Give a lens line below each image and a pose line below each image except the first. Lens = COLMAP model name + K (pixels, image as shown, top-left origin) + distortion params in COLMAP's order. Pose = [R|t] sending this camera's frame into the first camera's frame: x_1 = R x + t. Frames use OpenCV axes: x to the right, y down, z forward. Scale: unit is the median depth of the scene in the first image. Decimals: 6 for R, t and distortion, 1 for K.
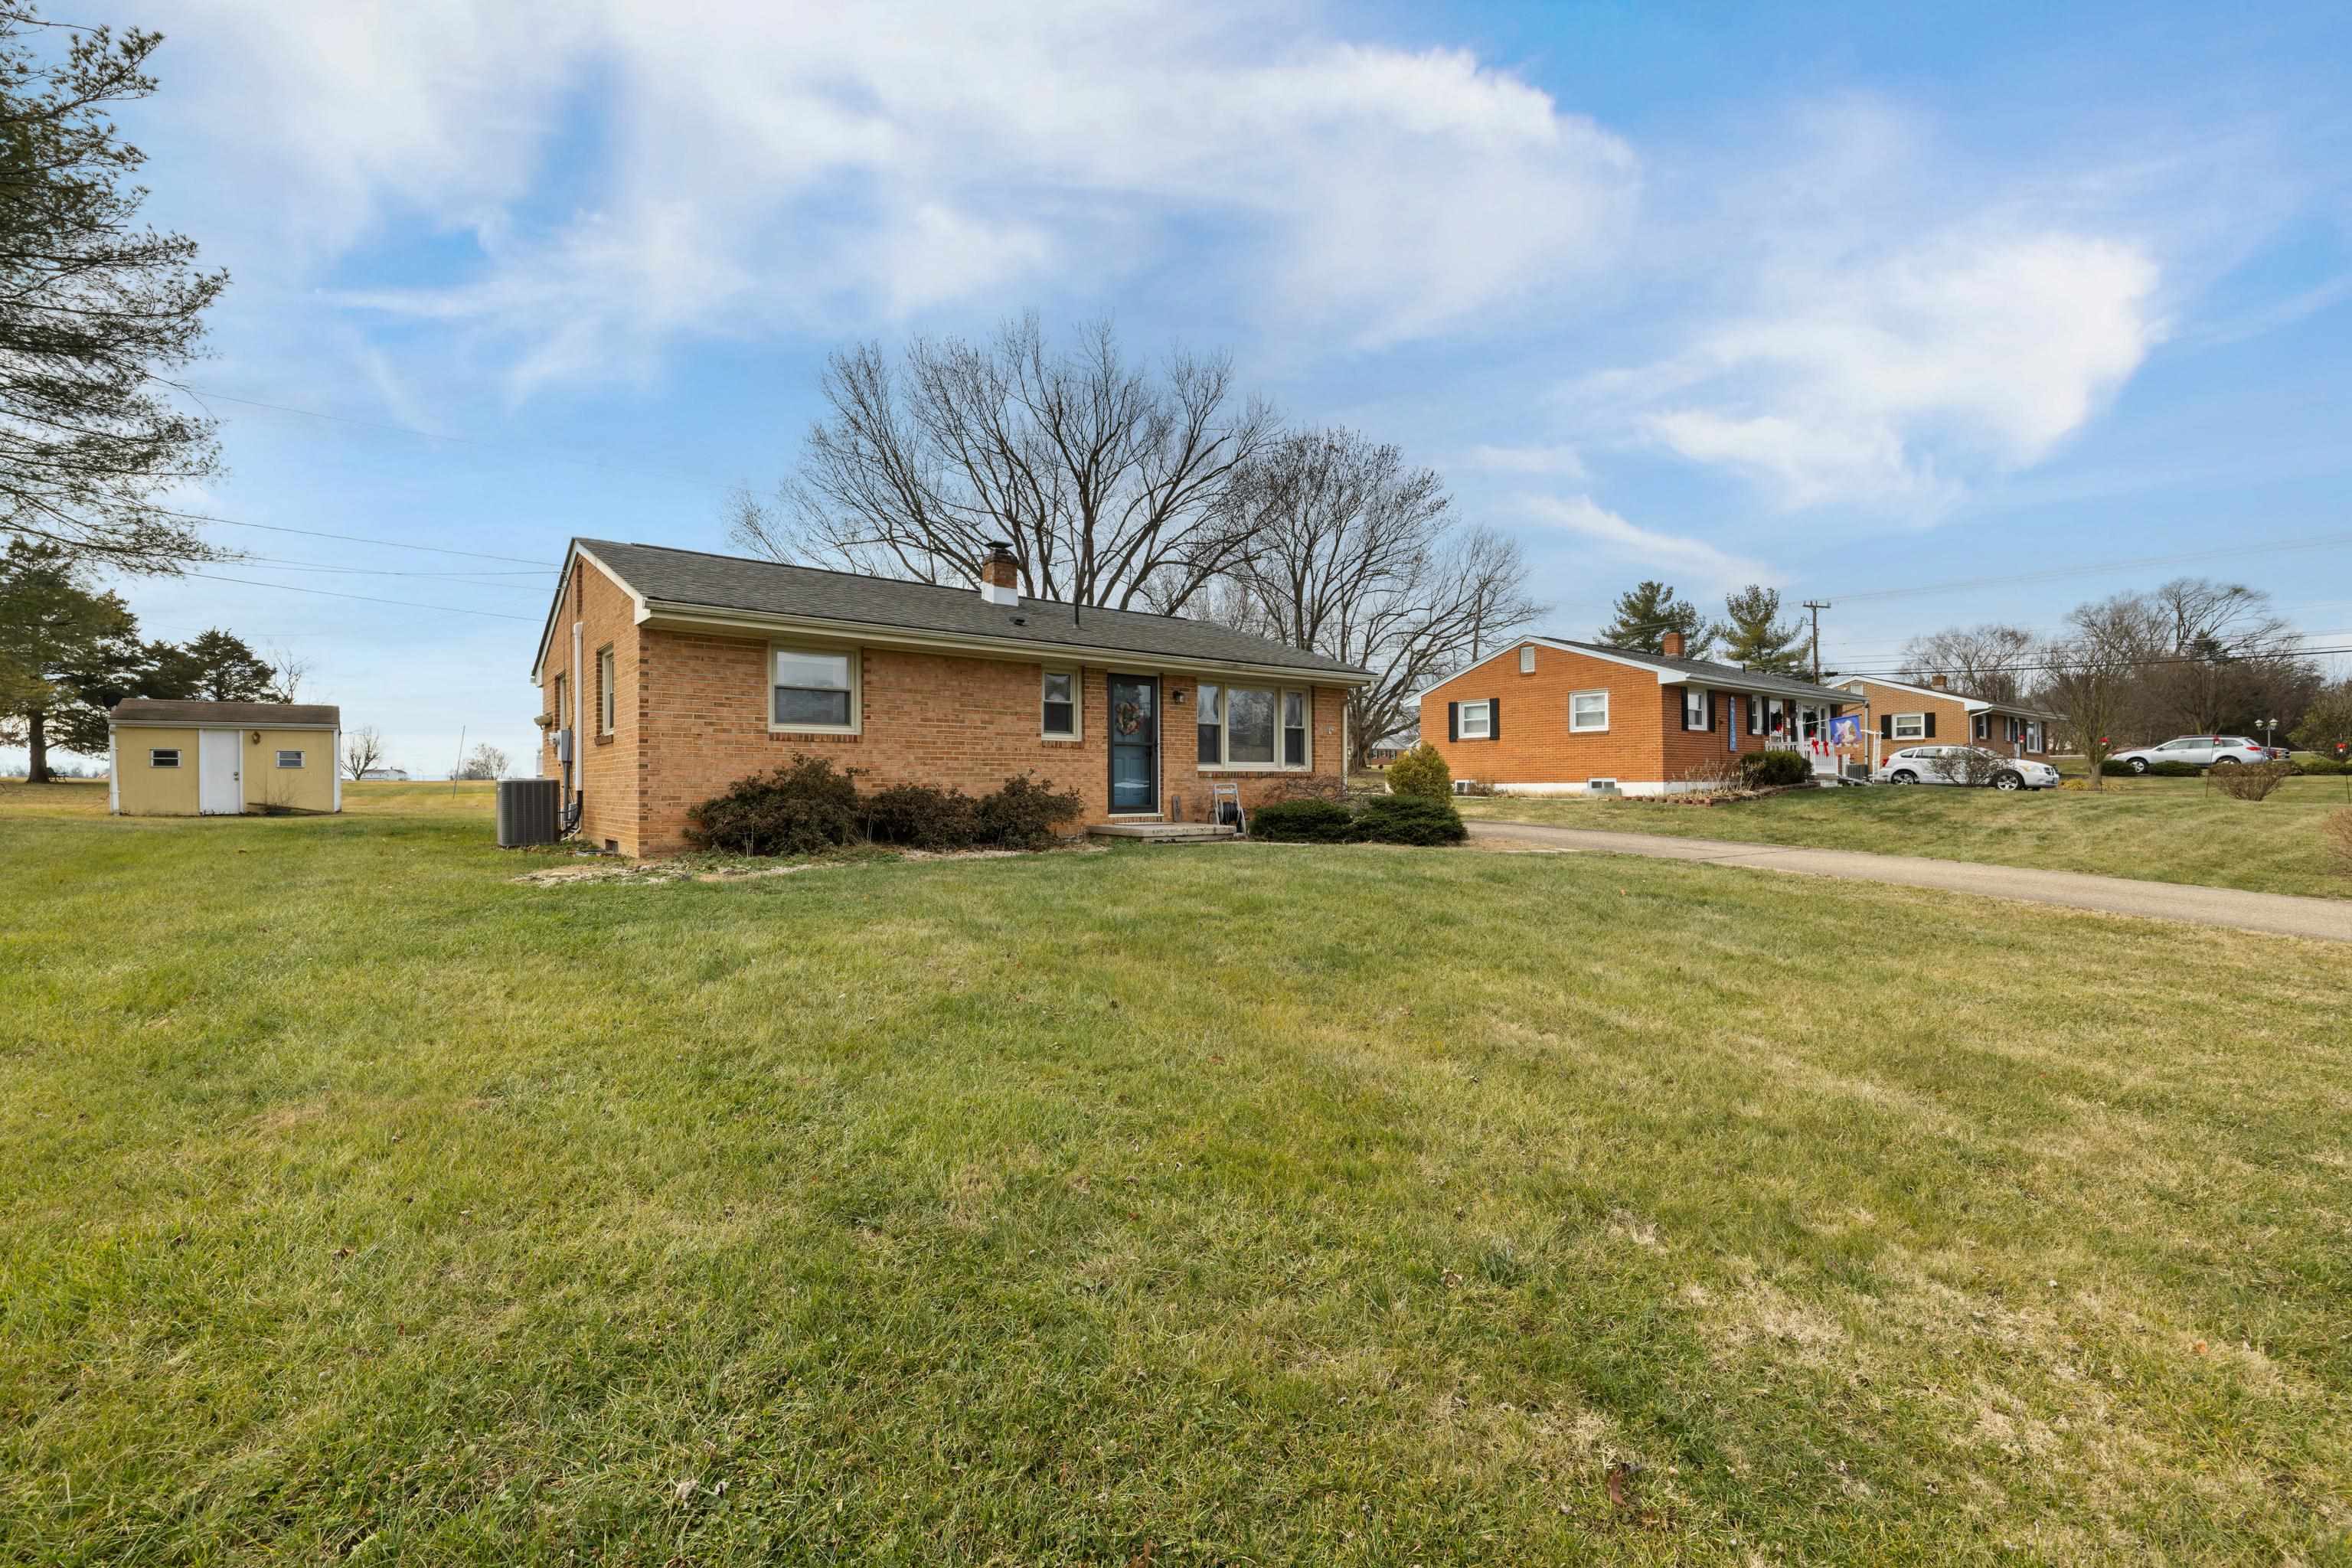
lens RADIAL K [[998.2, 0, 1178.4], [0, 998.2, 774.8], [0, 0, 1]] dist [0.003043, -0.000017]
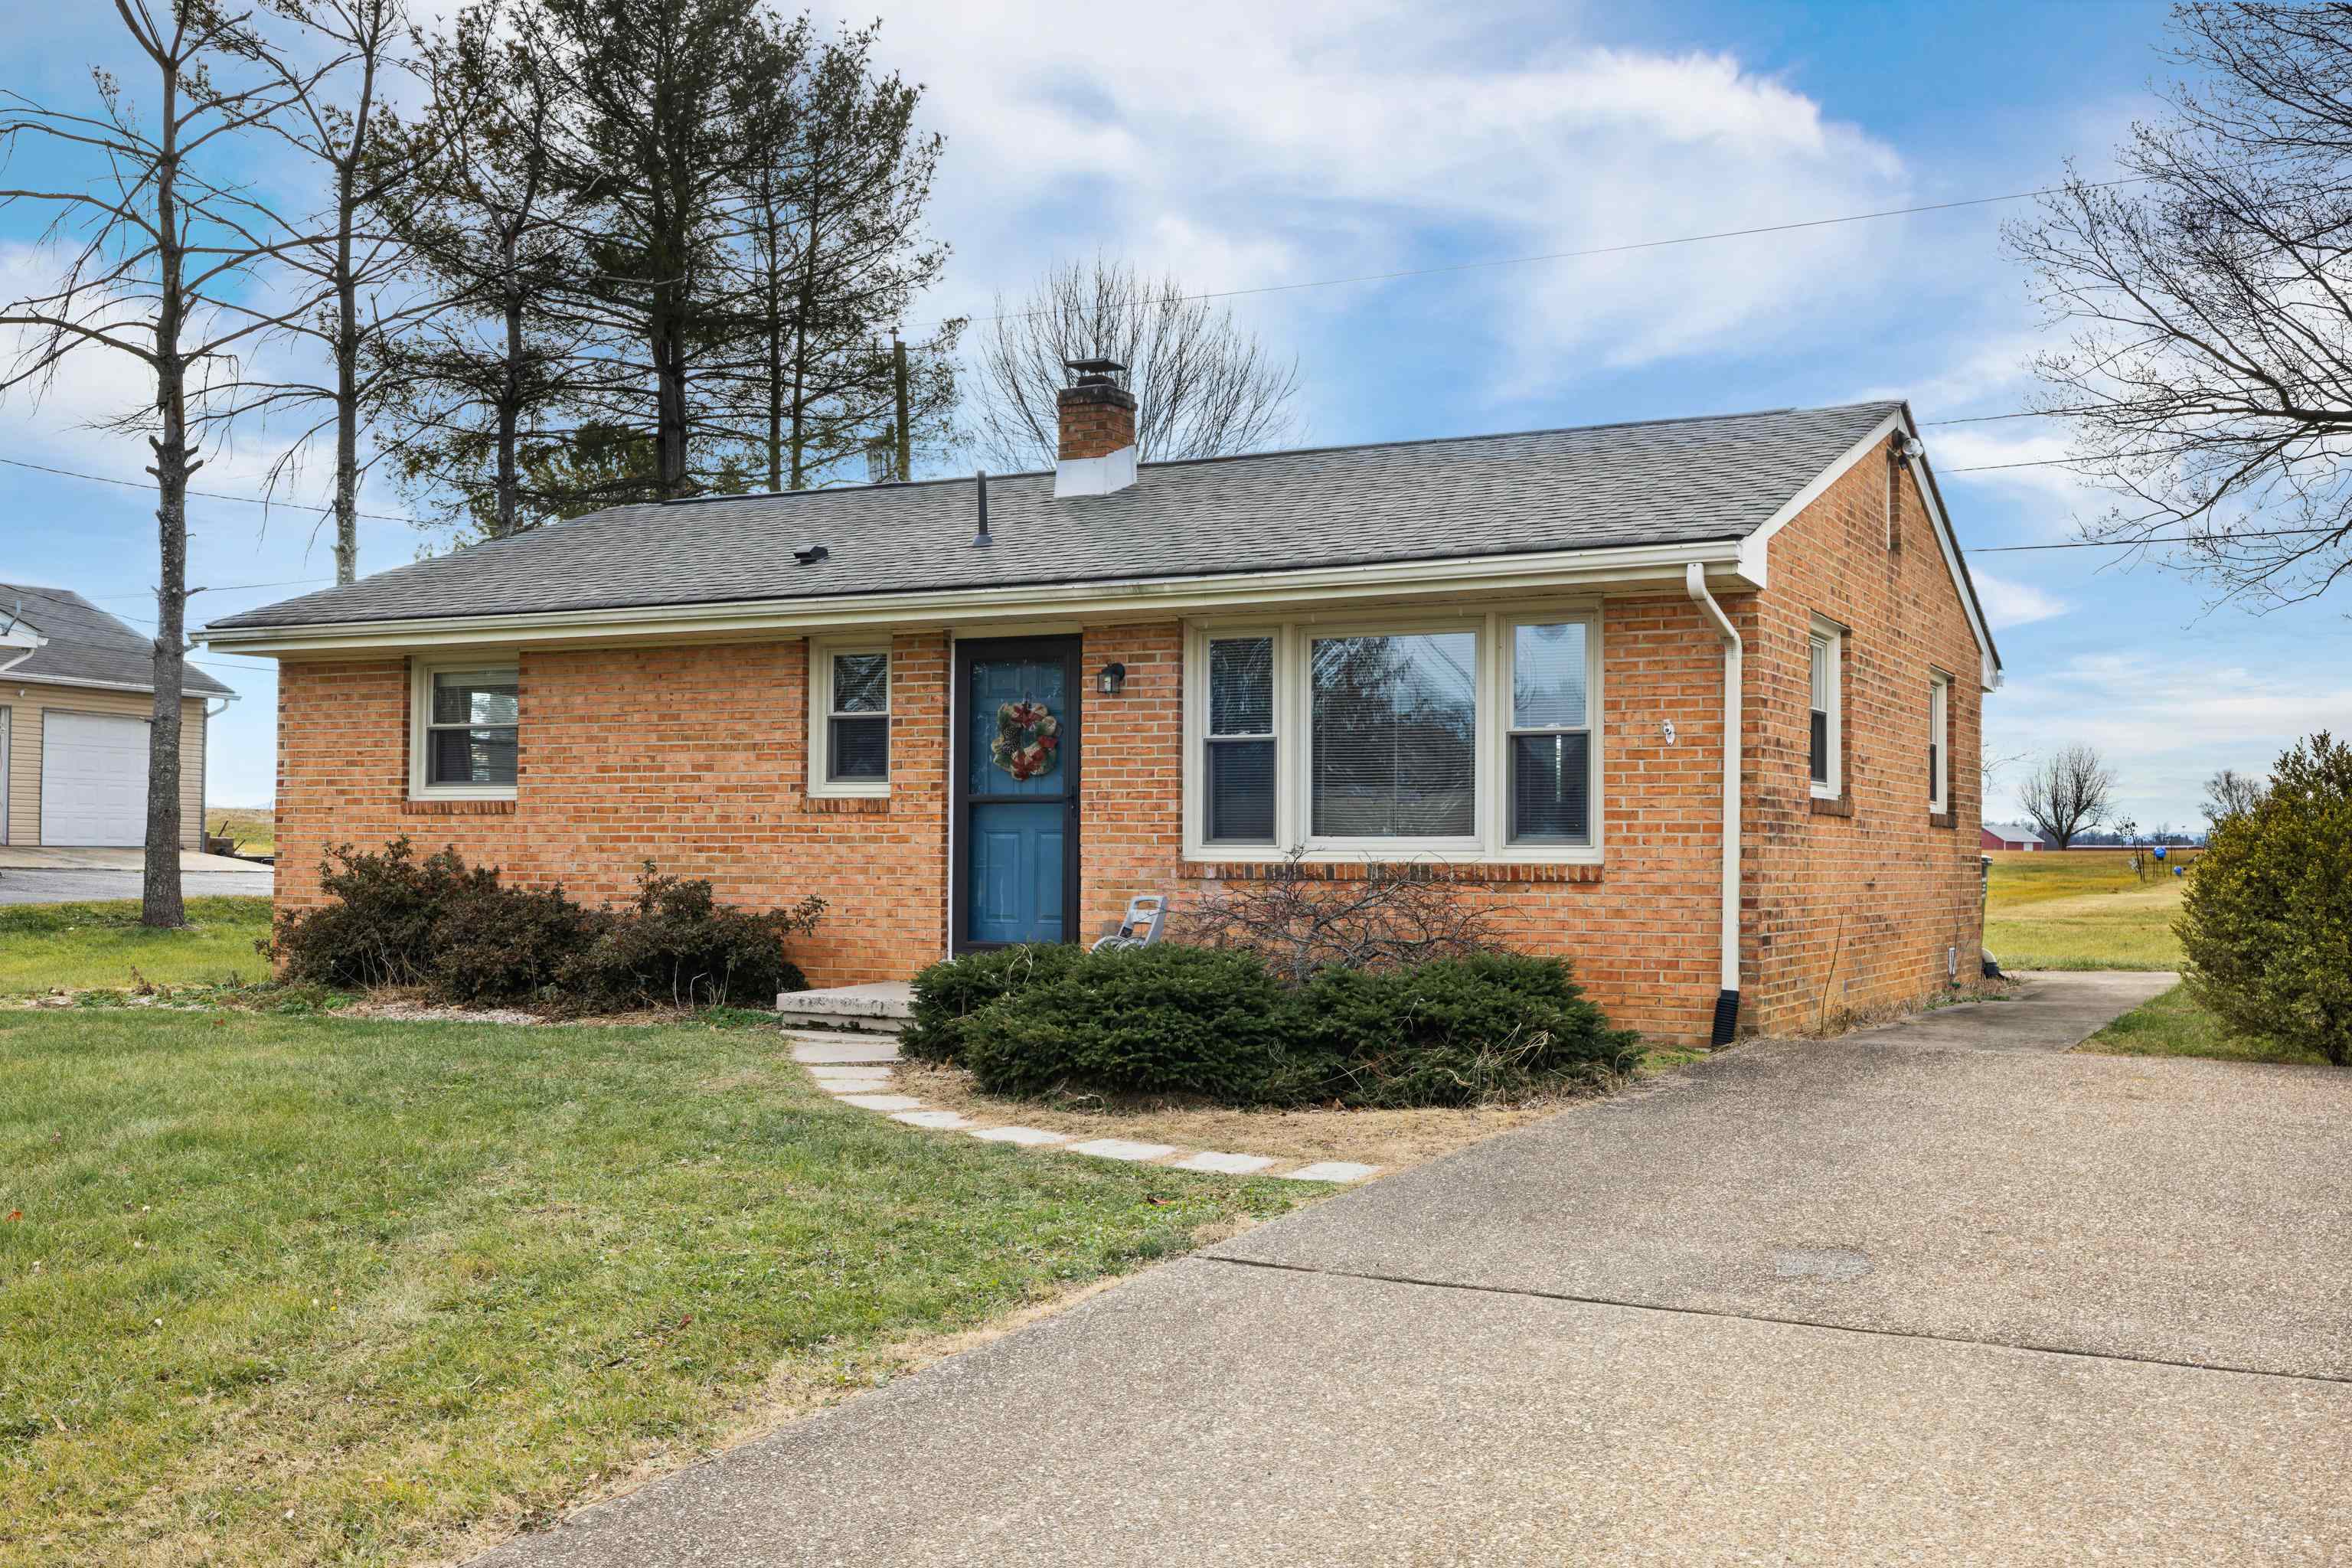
lens RADIAL K [[2317.6, 0, 1108.6], [0, 2317.6, 779.0], [0, 0, 1]] dist [-0.001858, 0.000000]
pose [[0.371858, -0.026290, -0.927917, 0.930165], [0.000606, 0.999606, -0.028078, -0.012133], [0.928290, 0.009878, 0.371727, 0.703808]]
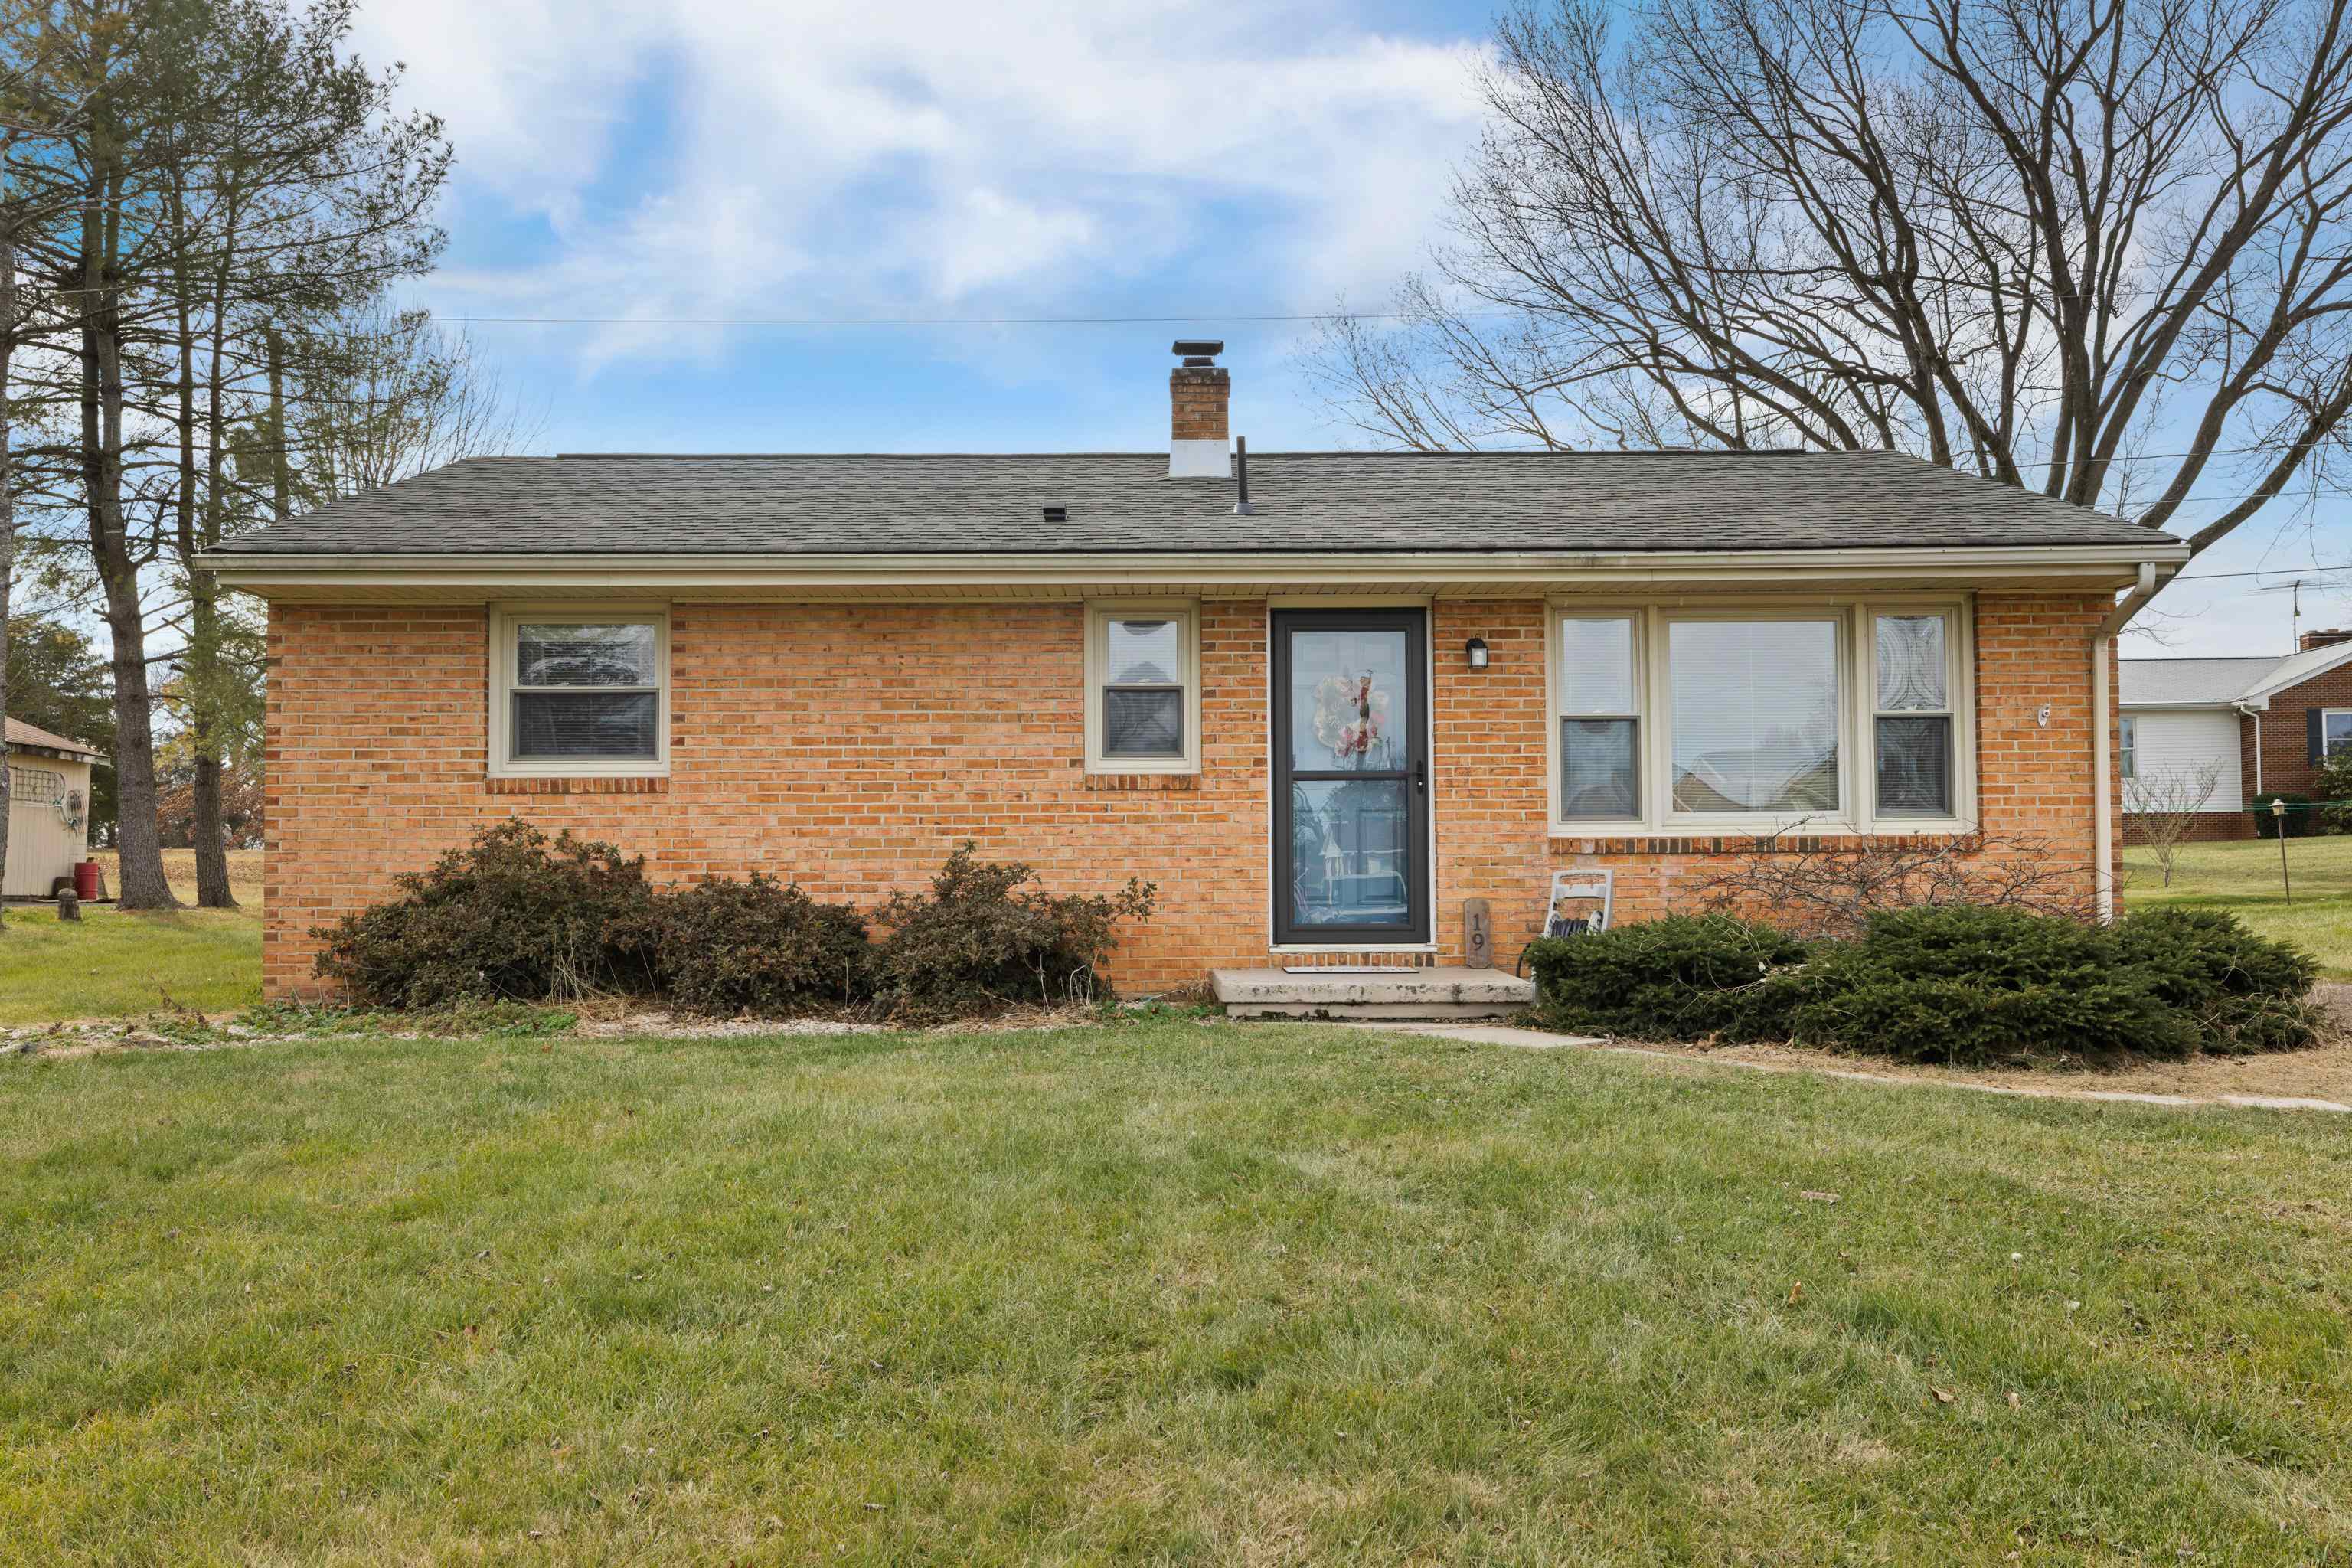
lens RADIAL K [[1994.6, 0, 1180.5], [0, 1994.6, 795.3], [0, 0, 1]] dist [0.002948, 0.007838]
pose [[0.774649, -0.028242, -0.631760, 0.440590], [0.009944, 0.999423, -0.032485, 0.003516], [0.632313, 0.018882, 0.774483, 0.336026]]
